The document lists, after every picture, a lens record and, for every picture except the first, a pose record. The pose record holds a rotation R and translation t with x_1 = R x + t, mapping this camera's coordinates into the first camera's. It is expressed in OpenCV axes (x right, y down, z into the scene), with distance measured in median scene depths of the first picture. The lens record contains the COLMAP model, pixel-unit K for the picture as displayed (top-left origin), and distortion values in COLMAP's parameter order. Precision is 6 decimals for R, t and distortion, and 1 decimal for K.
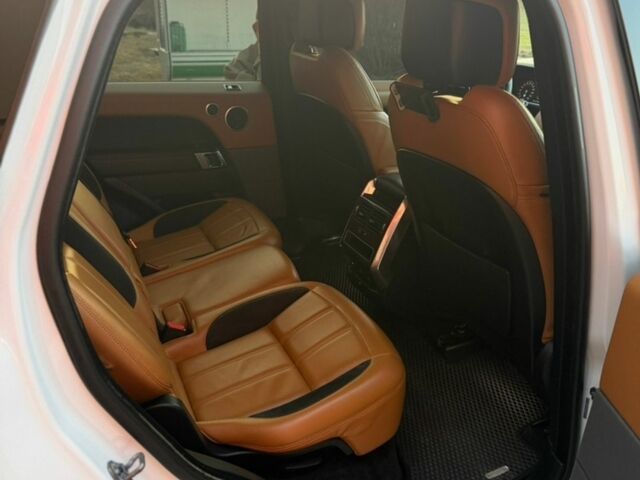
lens RADIAL K [[598.3, 0, 320.0], [0, 598.3, 240.0], [0, 0, 1]] dist [0.169324, -0.372084]
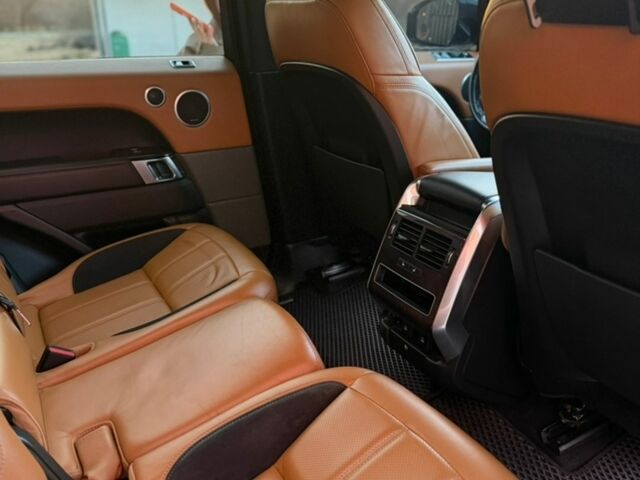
lens RADIAL K [[598.3, 0, 320.0], [0, 598.3, 240.0], [0, 0, 1]] dist [0.169324, -0.372084]
pose [[0.995955, -0.065358, 0.061655, -0.053959], [0.066774, 0.997543, -0.021180, -0.032301], [-0.060119, 0.025211, 0.997873, 0.367498]]
